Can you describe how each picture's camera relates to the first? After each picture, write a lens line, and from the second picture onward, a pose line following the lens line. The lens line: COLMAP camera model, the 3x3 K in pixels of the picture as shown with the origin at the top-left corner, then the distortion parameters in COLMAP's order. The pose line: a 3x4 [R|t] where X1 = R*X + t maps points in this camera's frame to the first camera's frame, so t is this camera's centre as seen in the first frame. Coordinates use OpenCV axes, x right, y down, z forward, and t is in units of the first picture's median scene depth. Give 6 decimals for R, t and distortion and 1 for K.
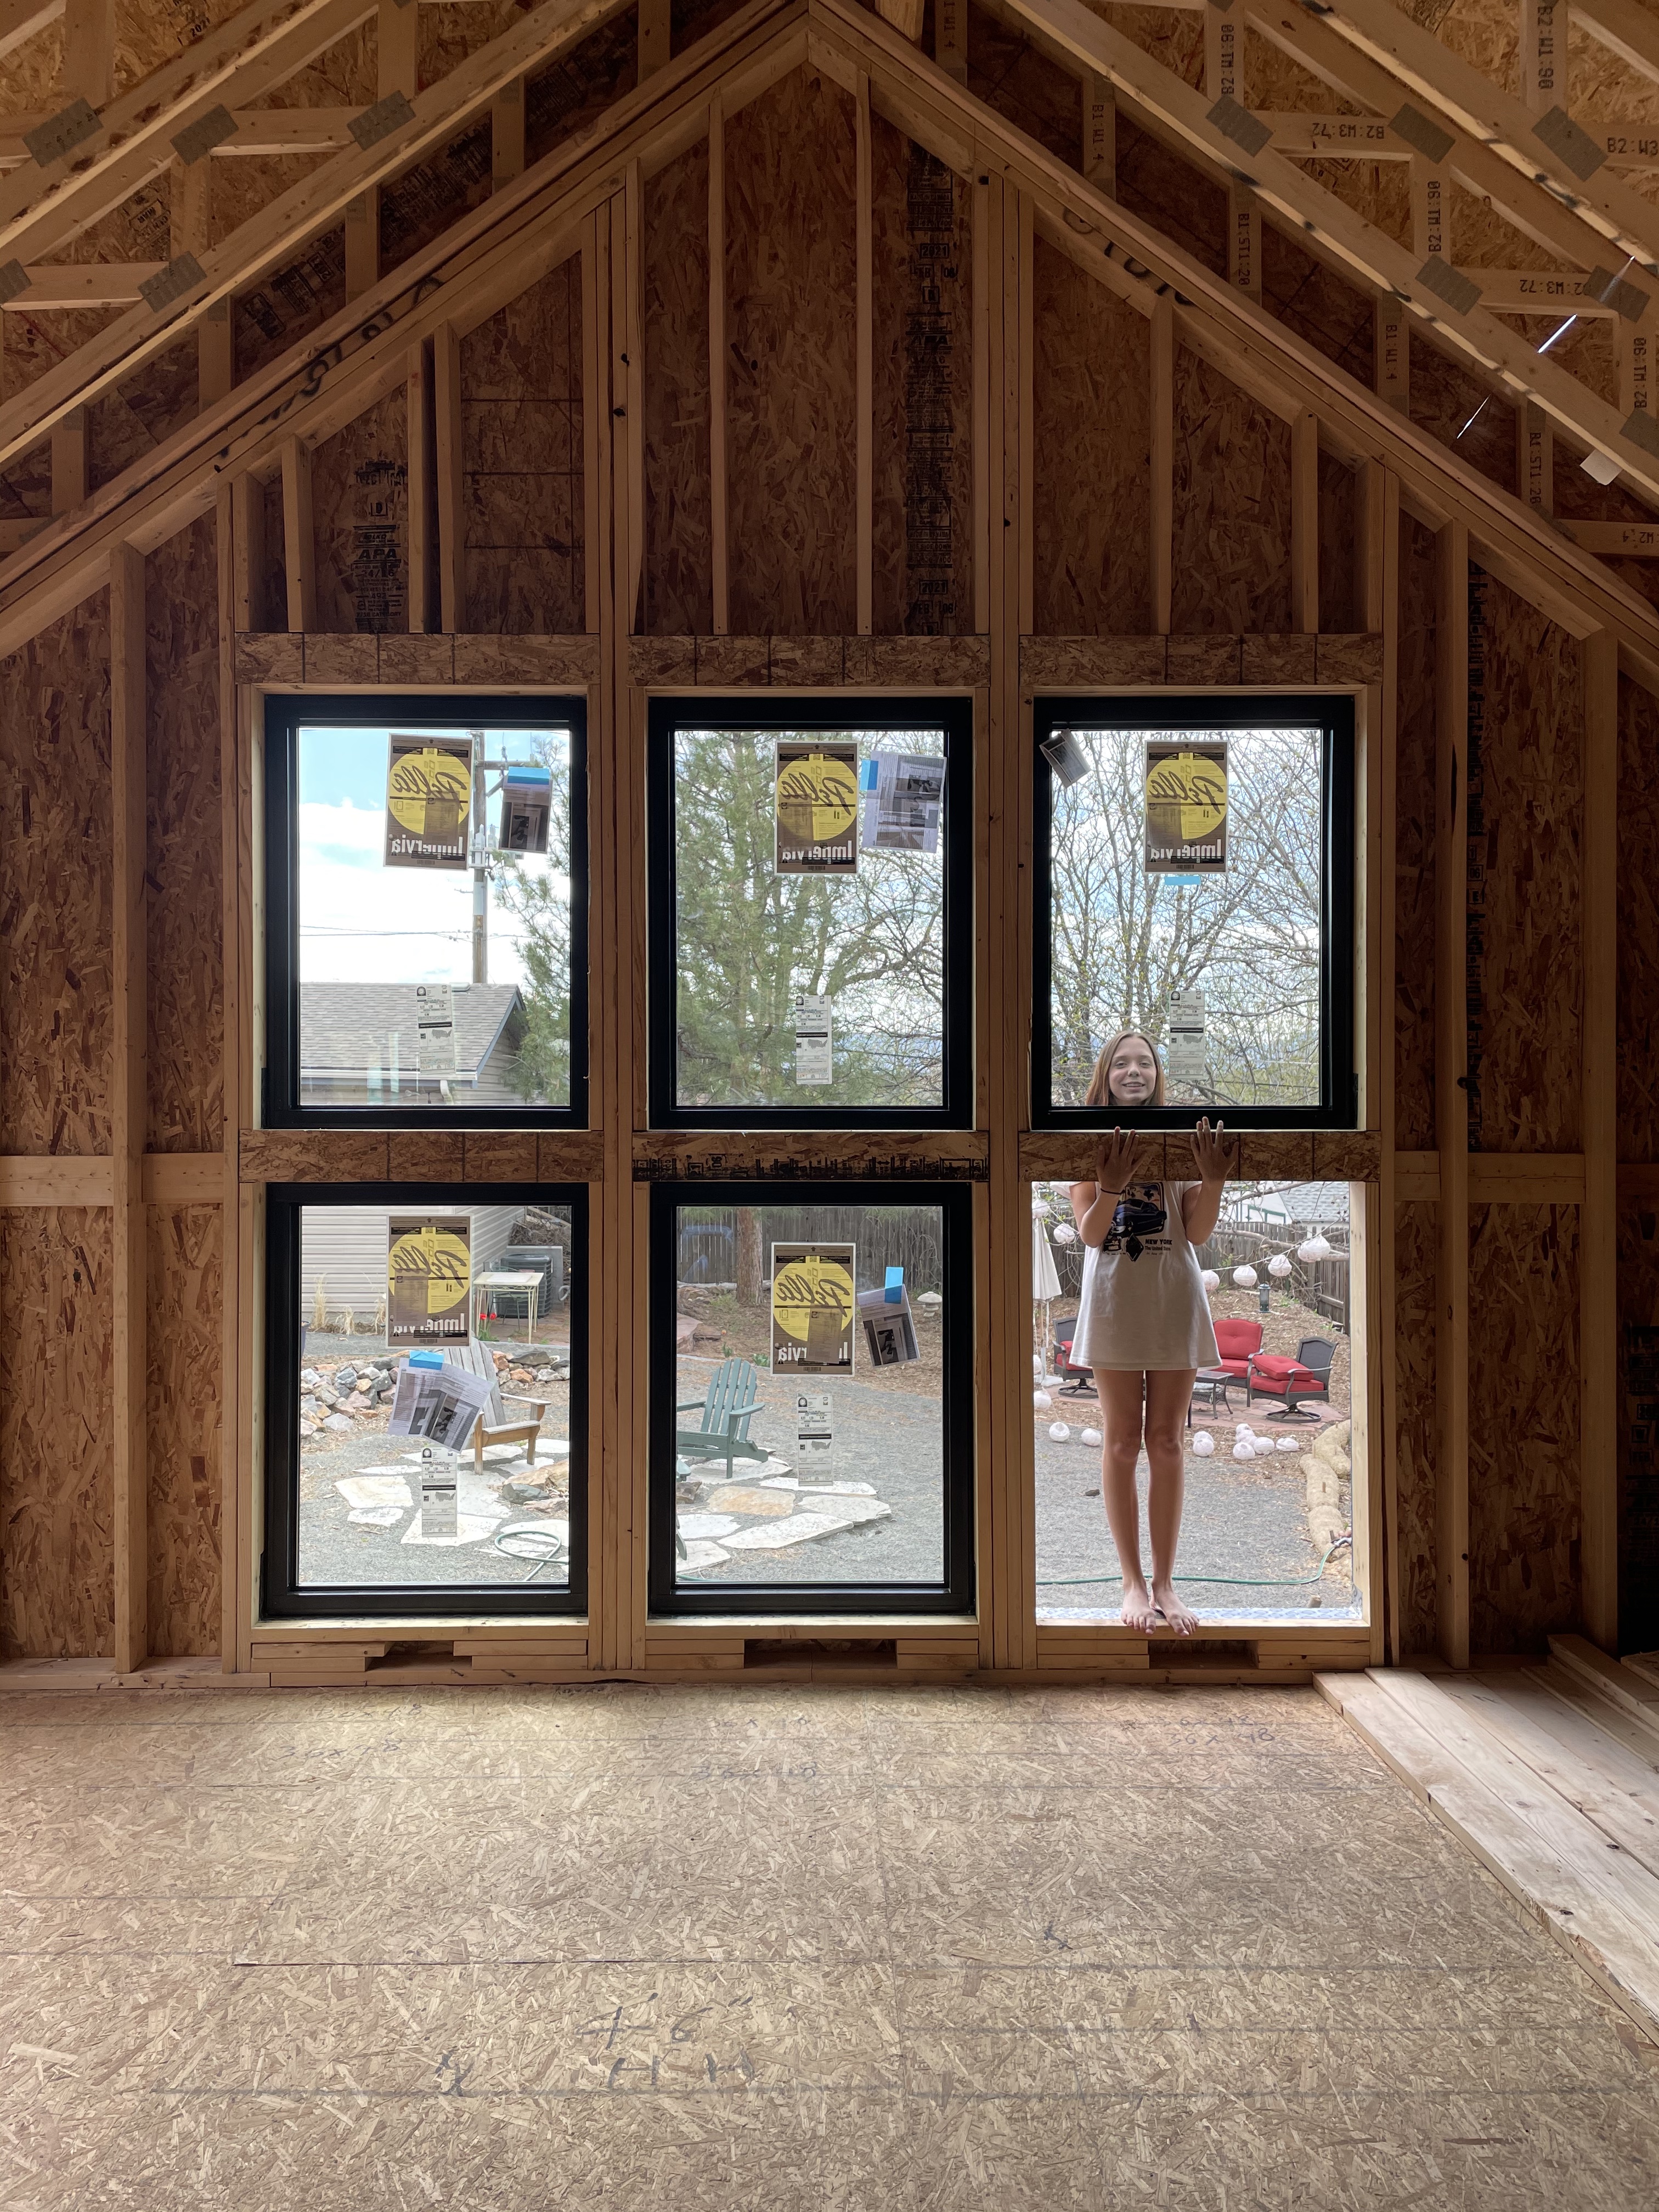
lens RADIAL K [[1701.4, 0, 833.2], [0, 1701.4, 1104.0], [0, 0, 1]] dist [0.056595, -0.073169]
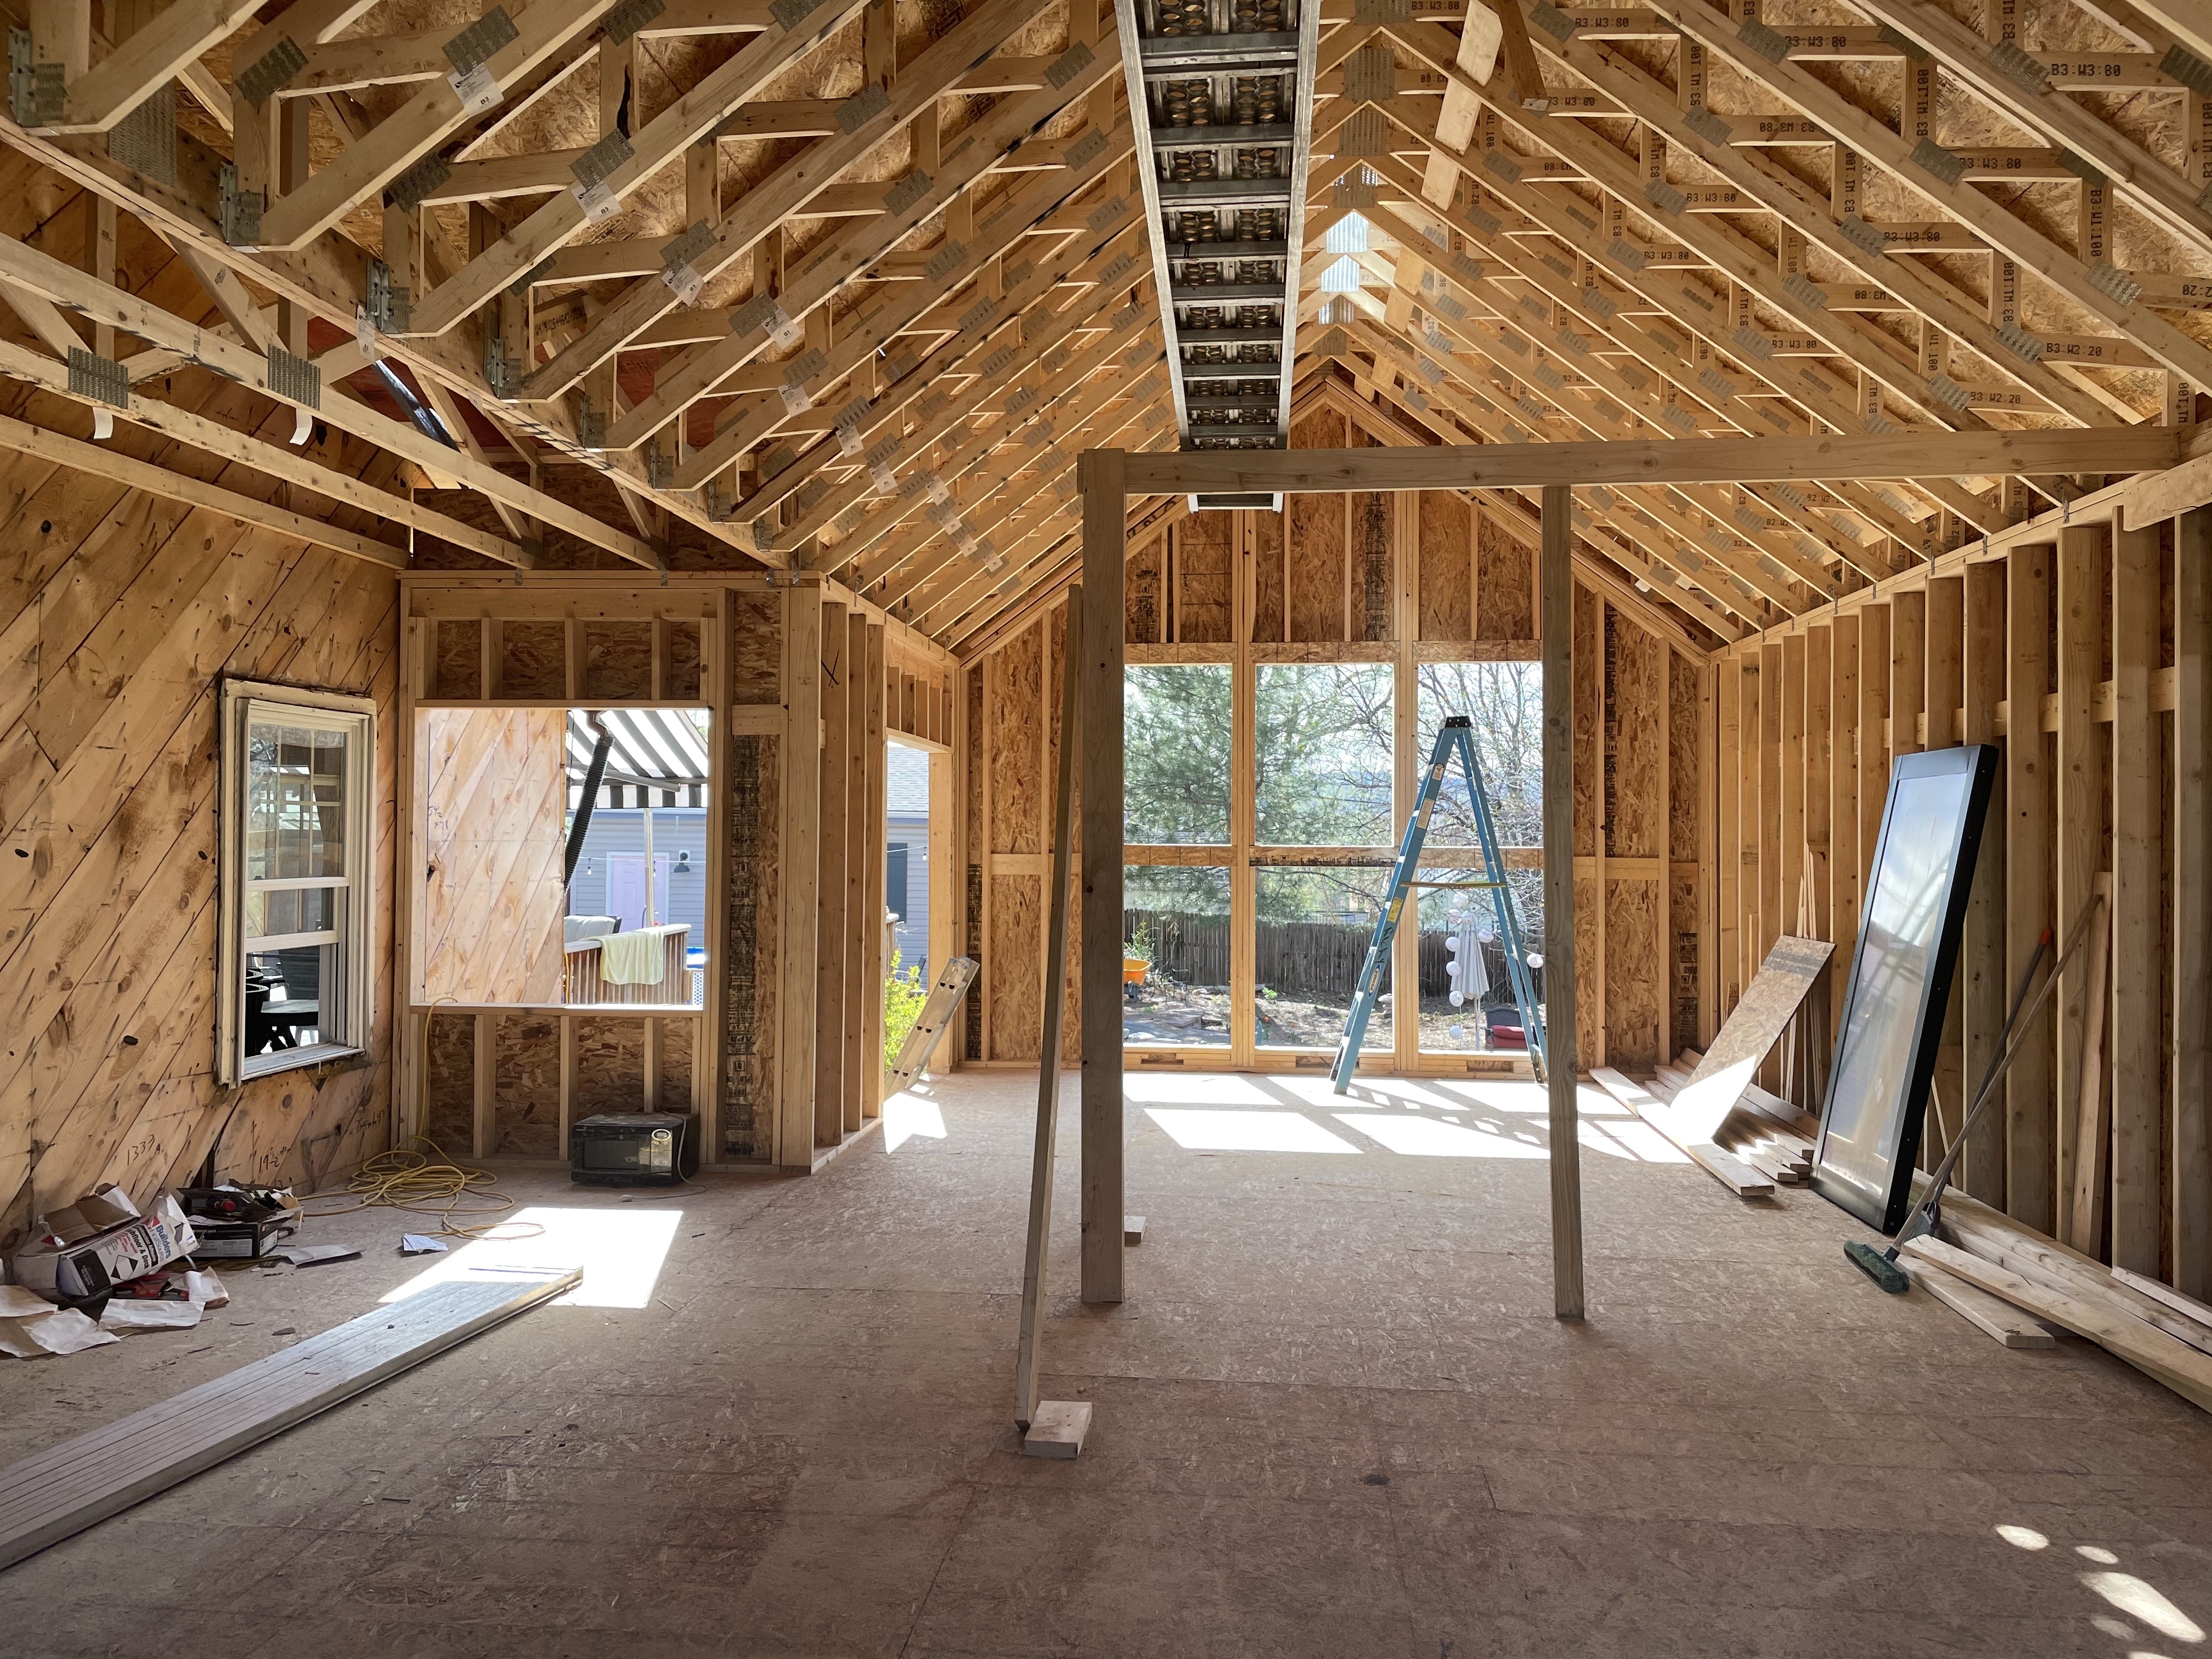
lens RADIAL K [[1701.4, 0, 1089.7], [0, 1701.4, 821.5], [0, 0, 1]] dist [0.056595, -0.073169]
pose [[0.992662, 0.004924, -0.120826, -0.050116], [-0.006365, 0.999913, -0.011542, 0.010694], [0.120758, 0.012226, 0.992607, -1.403974]]
